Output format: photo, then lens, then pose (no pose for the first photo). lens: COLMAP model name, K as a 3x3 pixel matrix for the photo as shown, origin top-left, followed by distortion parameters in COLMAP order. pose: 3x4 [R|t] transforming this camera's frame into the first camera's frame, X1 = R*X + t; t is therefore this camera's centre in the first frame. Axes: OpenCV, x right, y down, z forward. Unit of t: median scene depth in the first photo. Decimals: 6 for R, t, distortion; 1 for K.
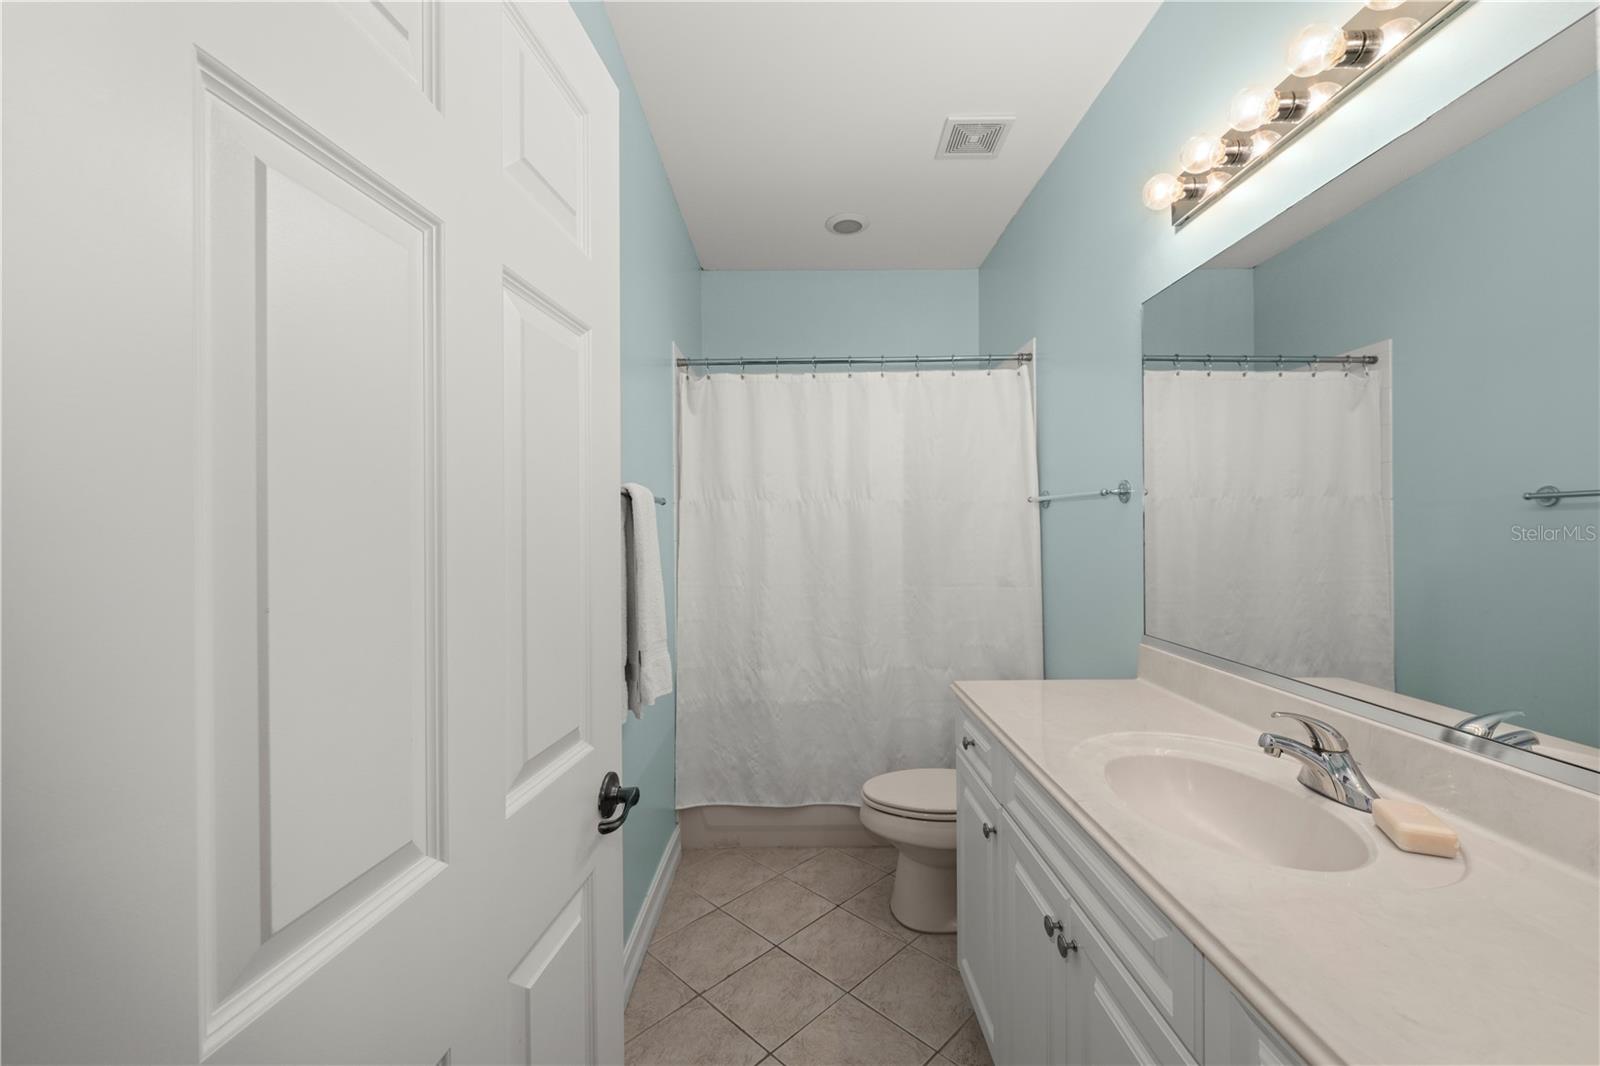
lens RADIAL K [[635.0, 0, 796.5], [0, 635.0, 526.2], [0, 0, 1]] dist [-0.022696, 0.000768]
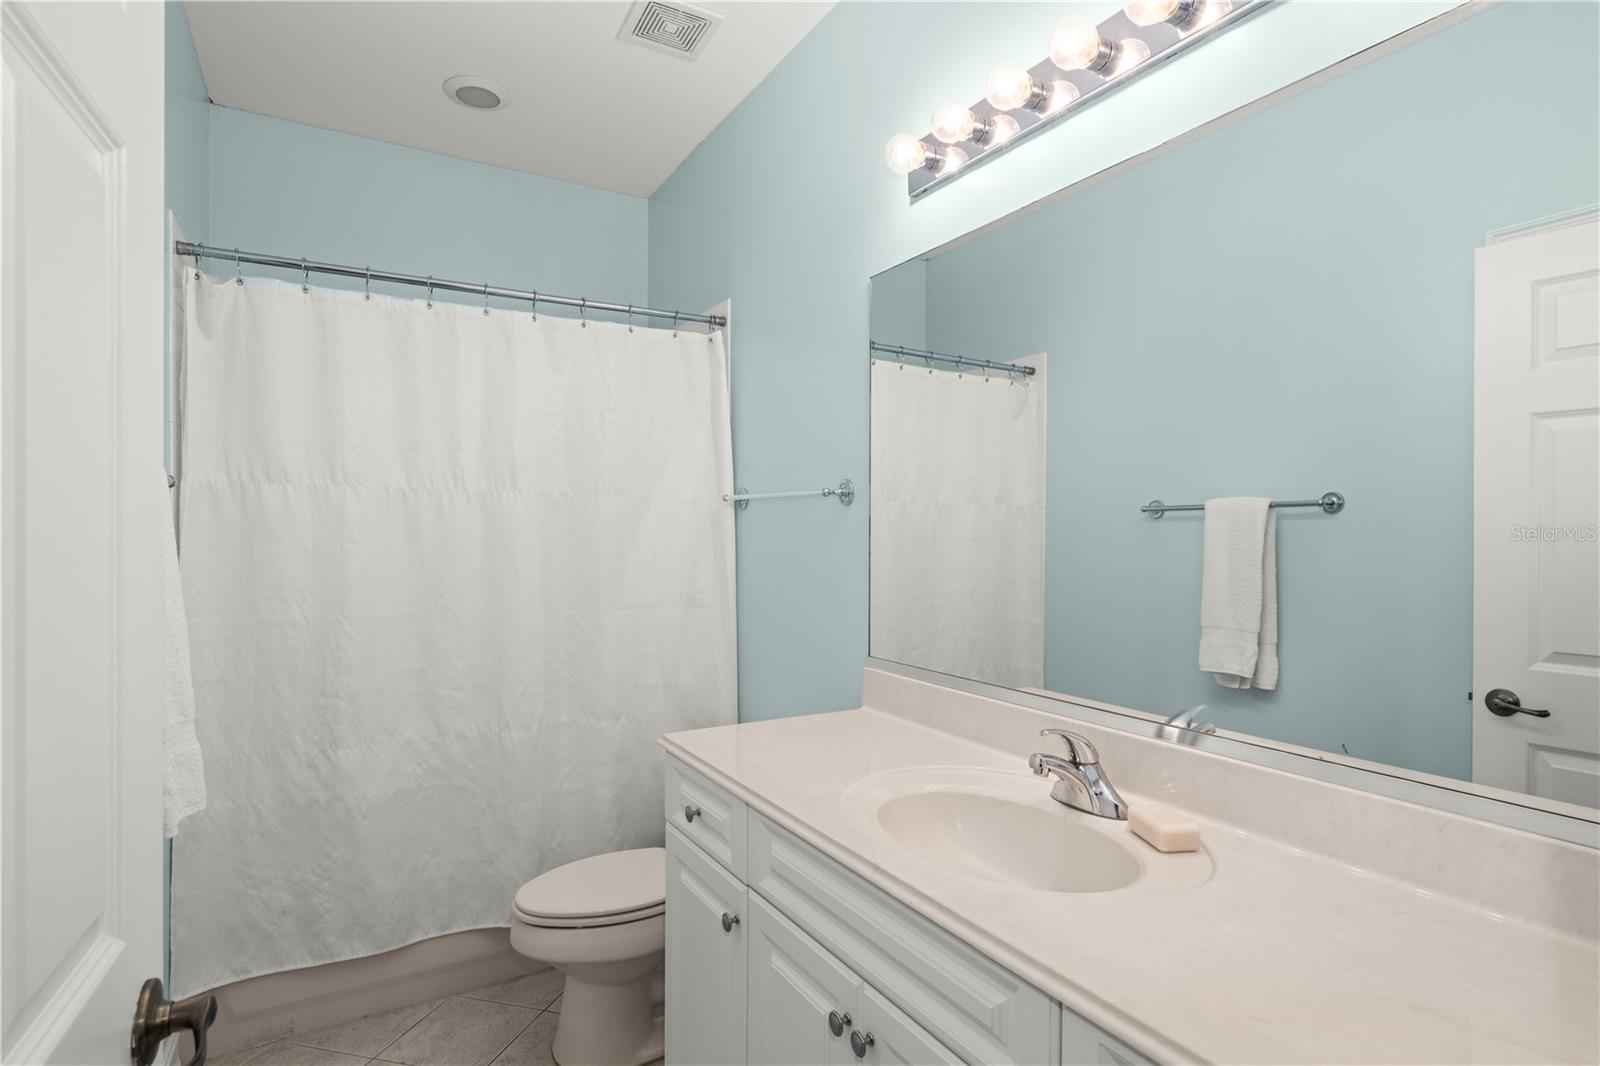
lens RADIAL K [[813.6, 0, 803.2], [0, 813.6, 535.2], [0, 0, 1]] dist [-0.019234, 0.004232]
pose [[0.855092, 0.008046, 0.518414, -0.082792], [-0.011611, 0.999926, 0.003633, 0.000261], [-0.518346, -0.009126, 0.855122, 0.060206]]
